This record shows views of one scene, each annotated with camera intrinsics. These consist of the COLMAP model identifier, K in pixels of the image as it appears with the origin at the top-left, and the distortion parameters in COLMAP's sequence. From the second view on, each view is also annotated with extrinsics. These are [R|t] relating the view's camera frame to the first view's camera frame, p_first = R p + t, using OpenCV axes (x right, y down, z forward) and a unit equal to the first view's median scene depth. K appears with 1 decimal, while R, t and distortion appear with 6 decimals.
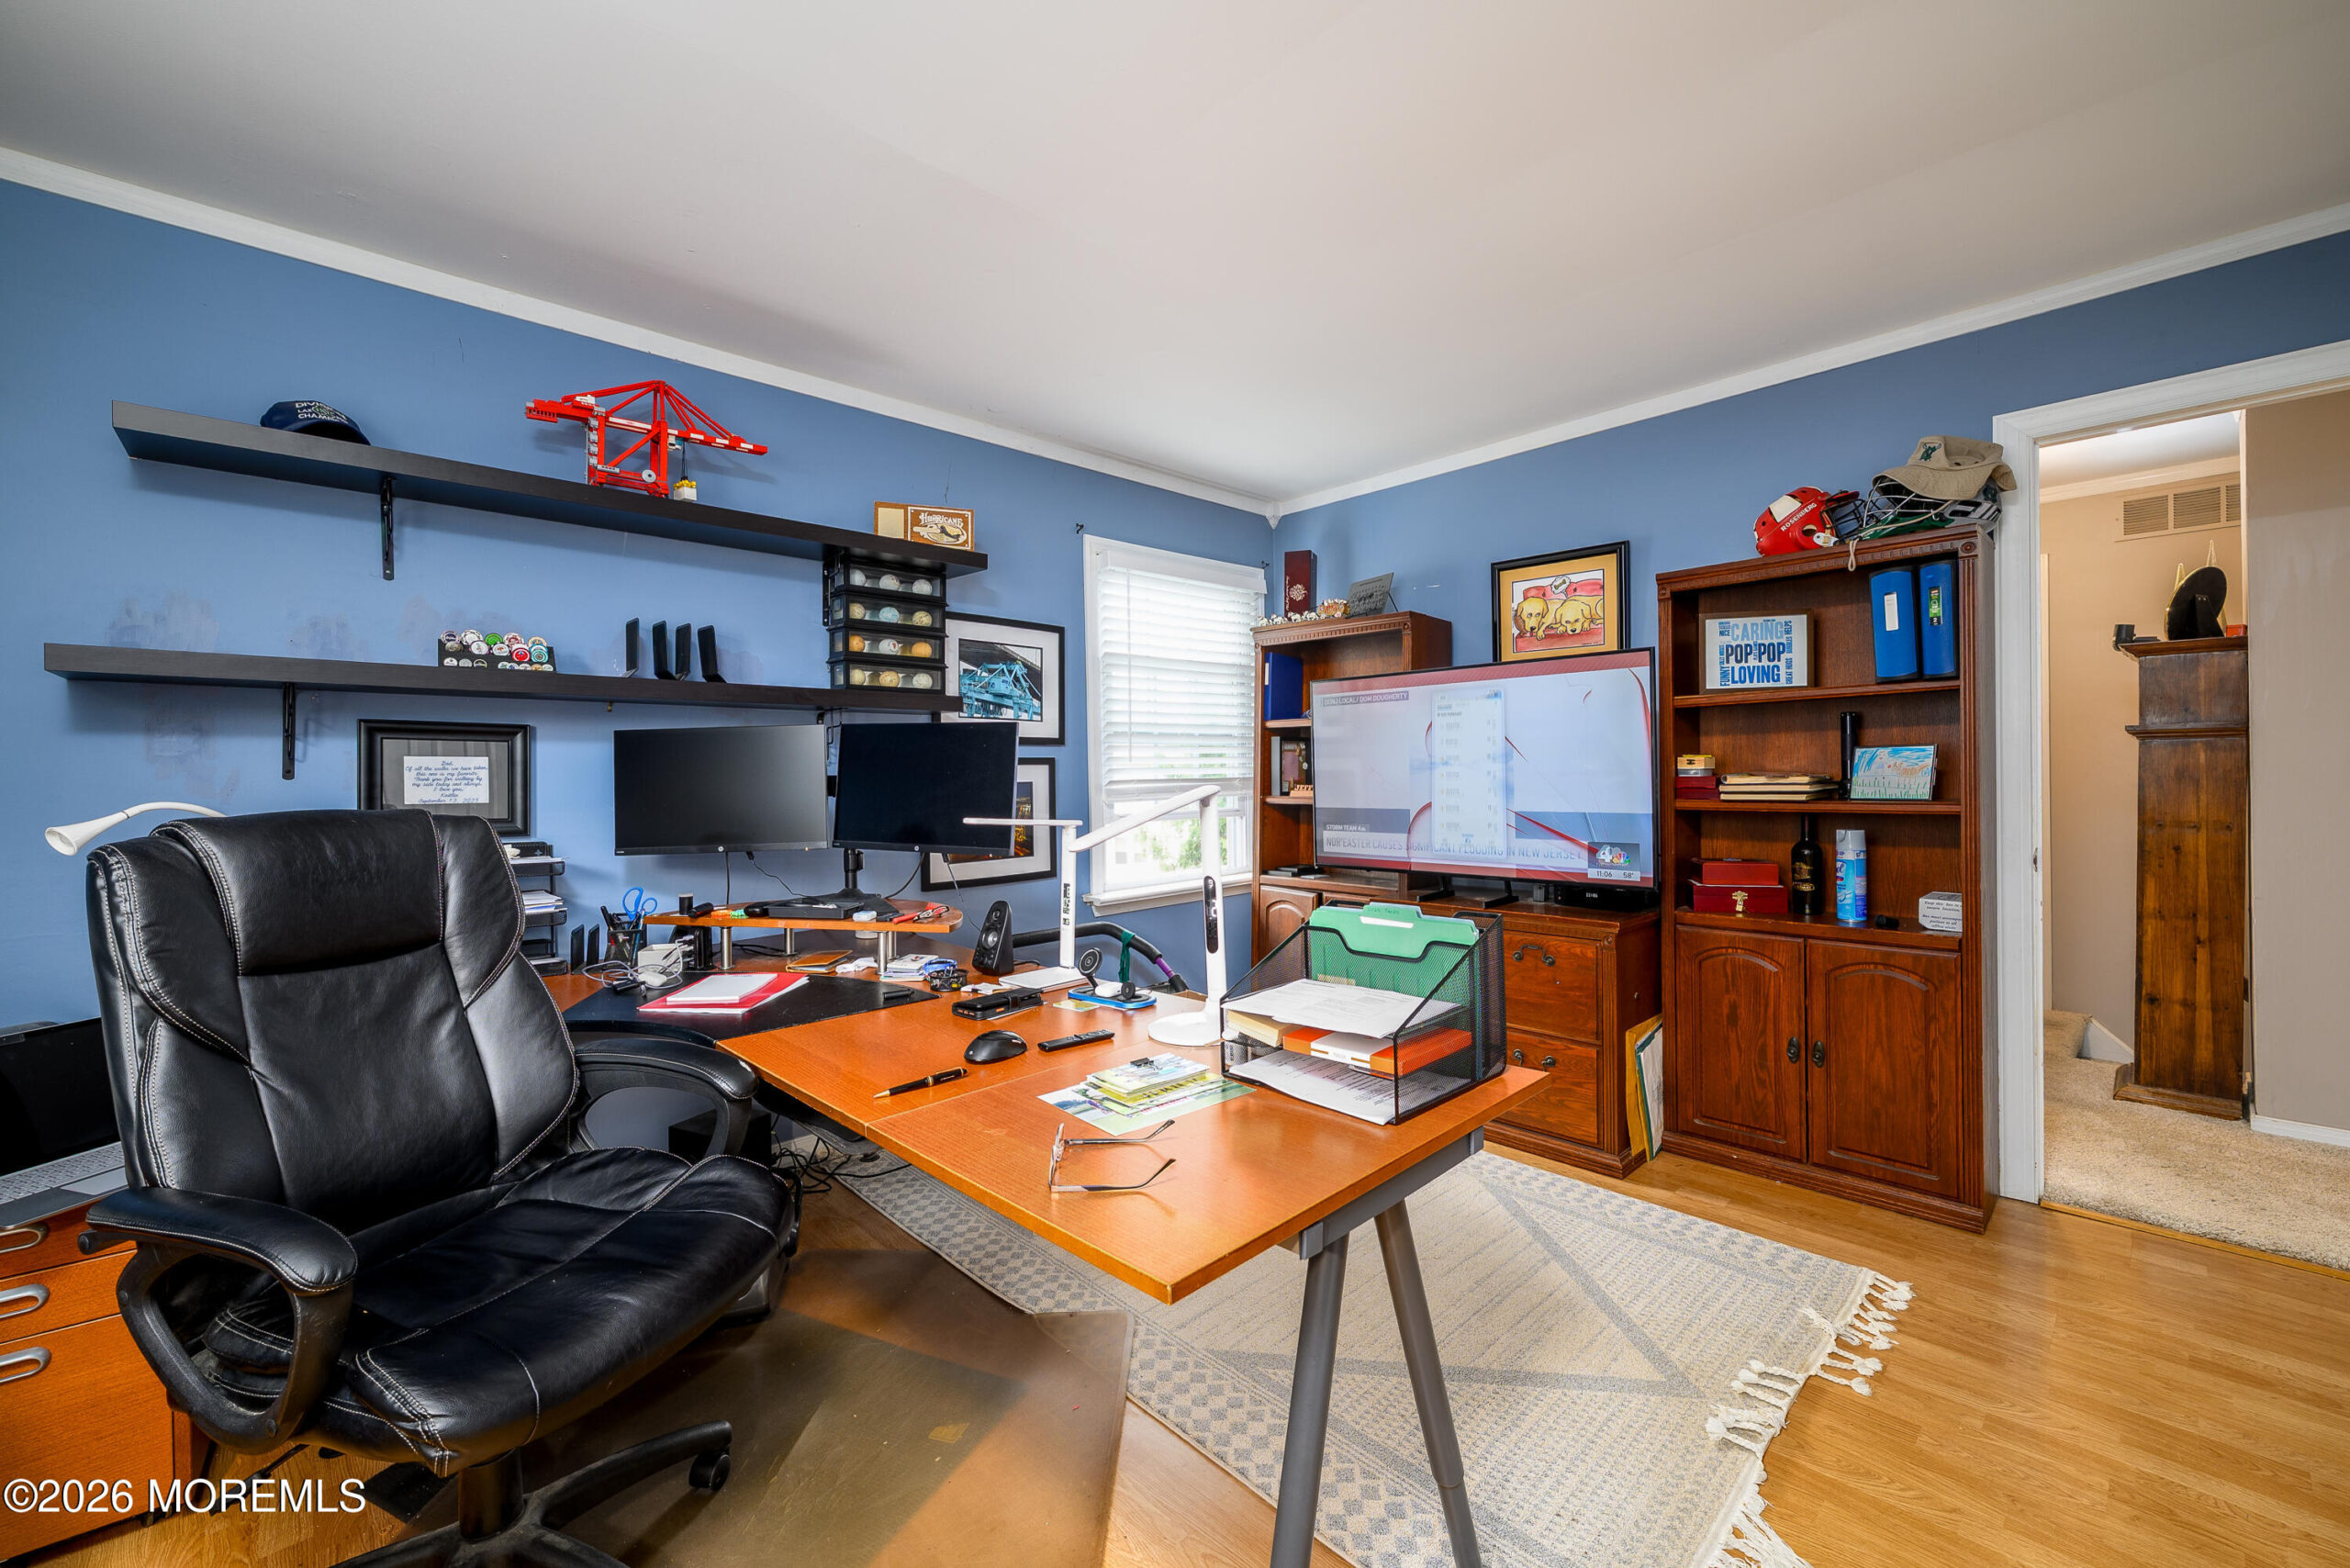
lens RADIAL K [[956.7, 0, 1169.2], [0, 956.7, 777.7], [0, 0, 1]] dist [-0.002098, 0.001646]
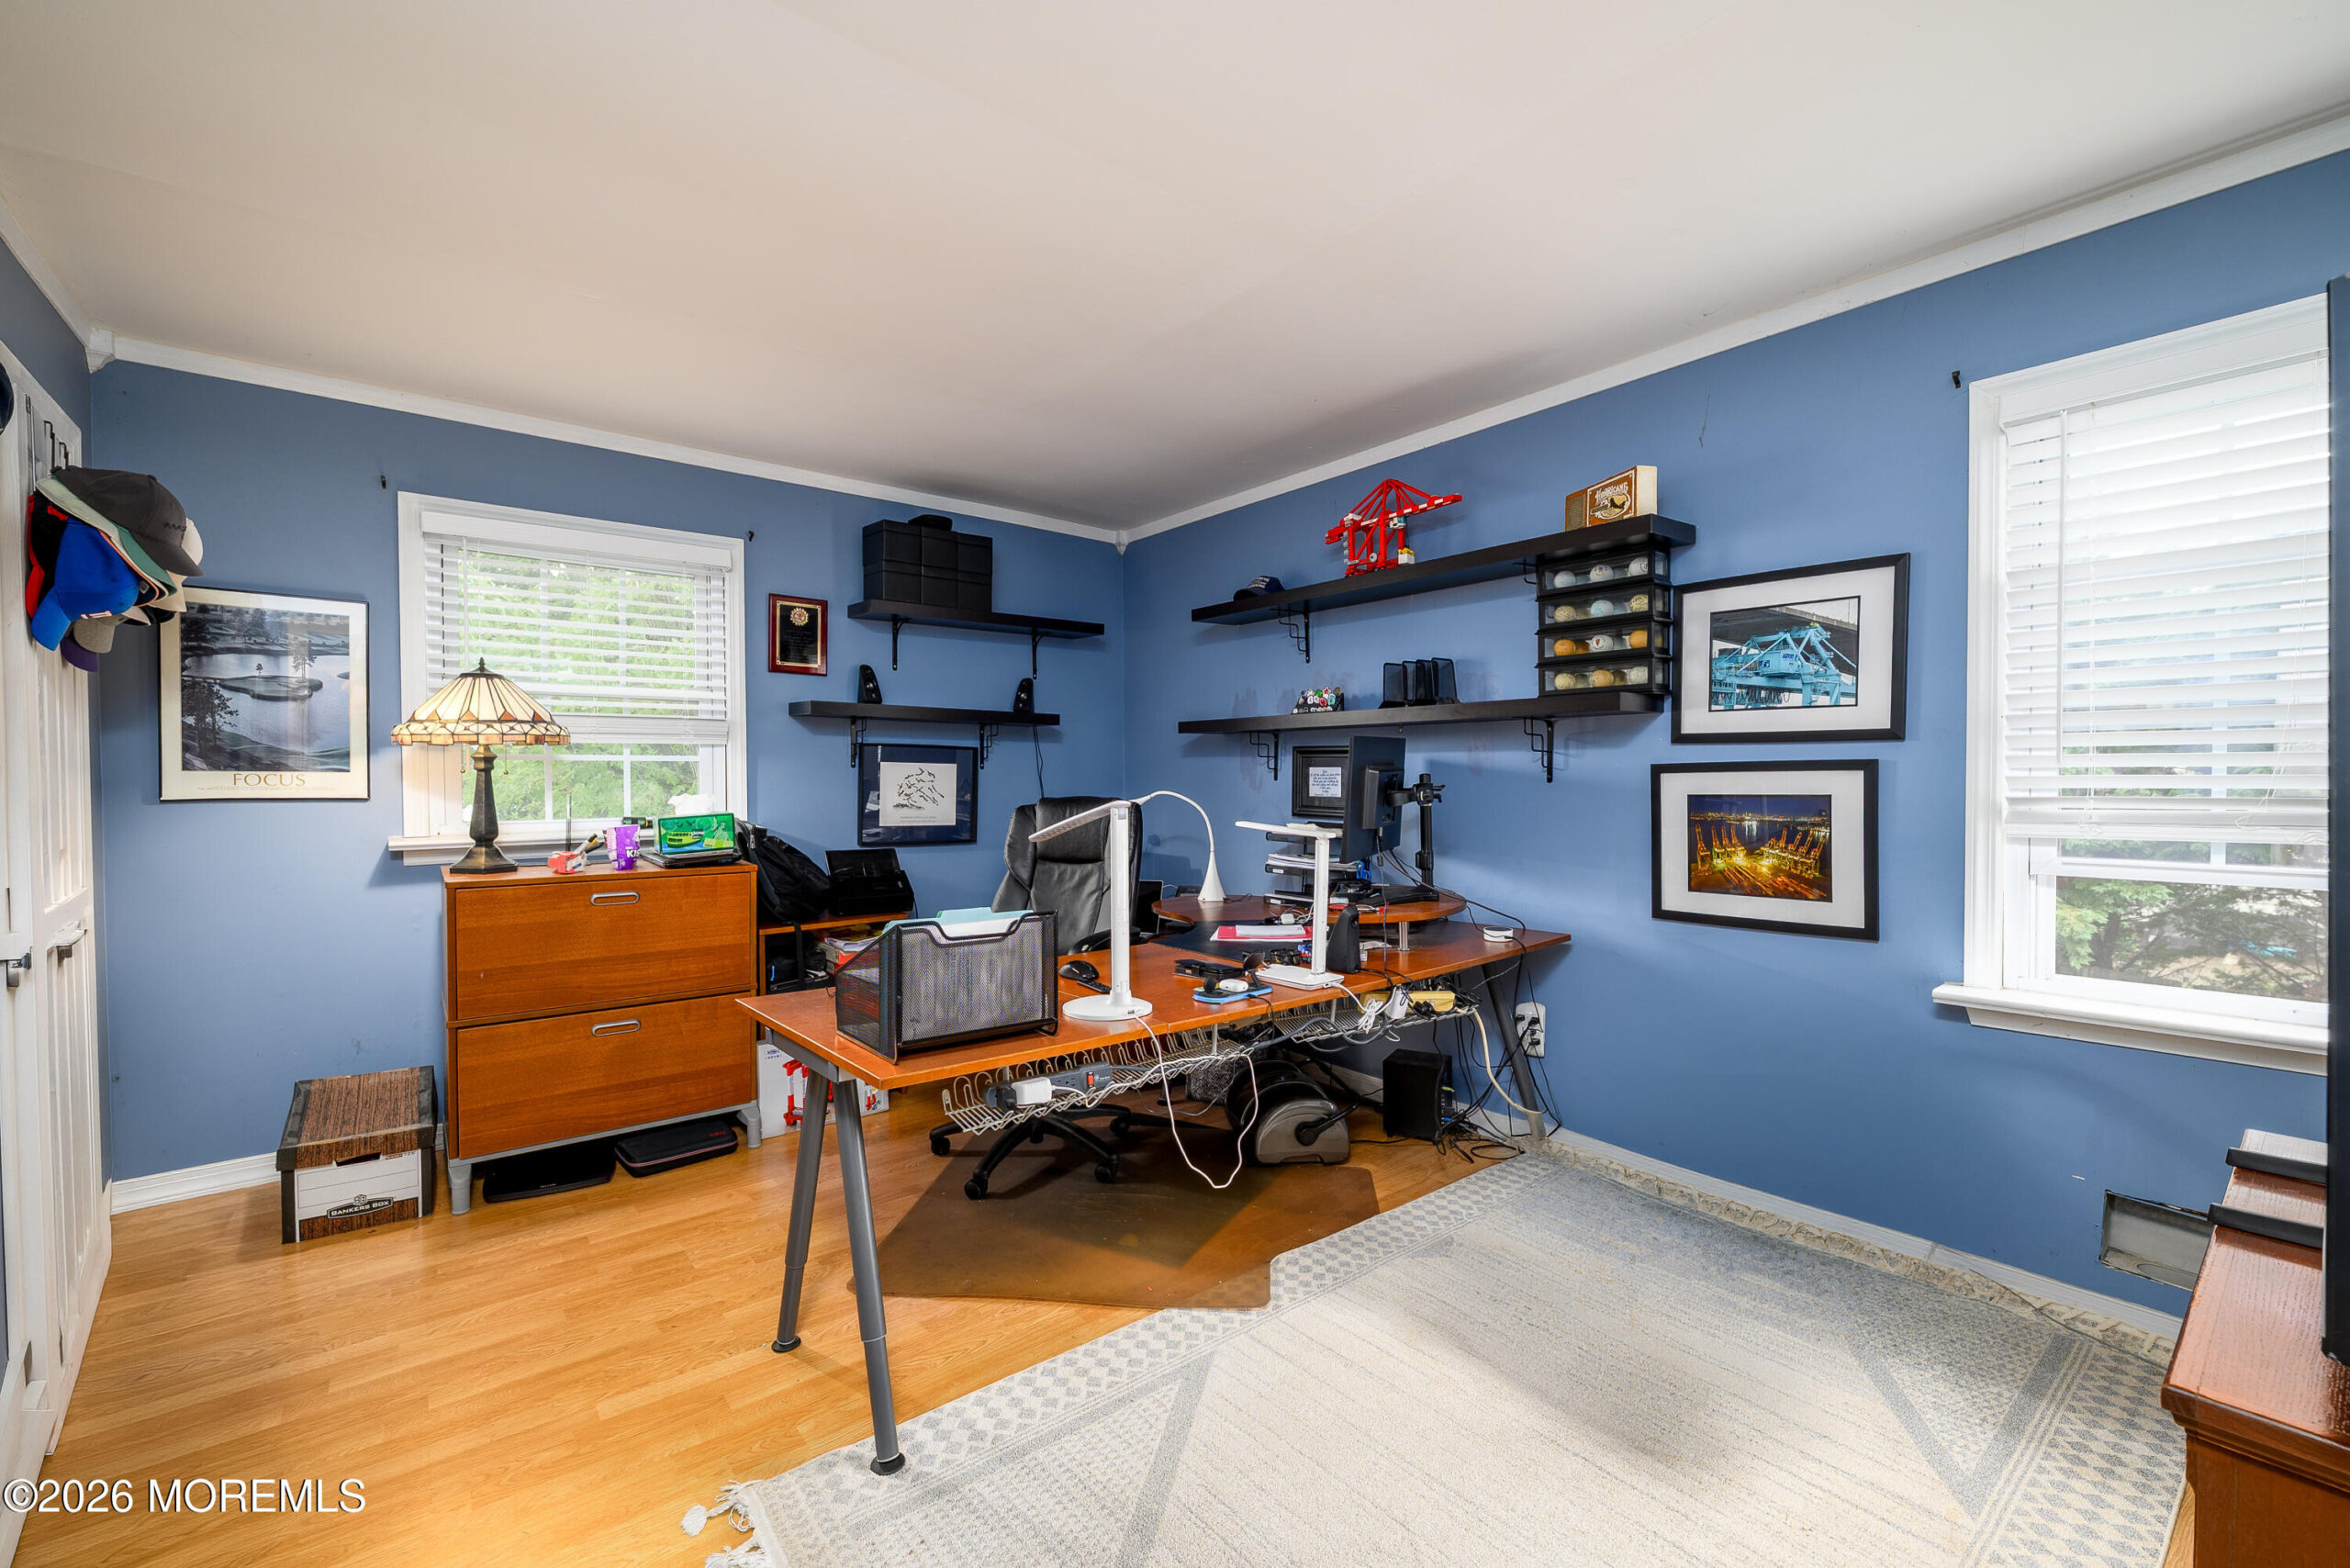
lens RADIAL K [[956.7, 0, 1169.5], [0, 956.7, 784.6], [0, 0, 1]] dist [-0.002098, 0.001646]
pose [[-0.065346, 0.017521, -0.997709, 0.594815], [-0.002340, 0.999840, 0.017712, -0.014462], [0.997860, 0.003492, -0.065295, 0.584055]]
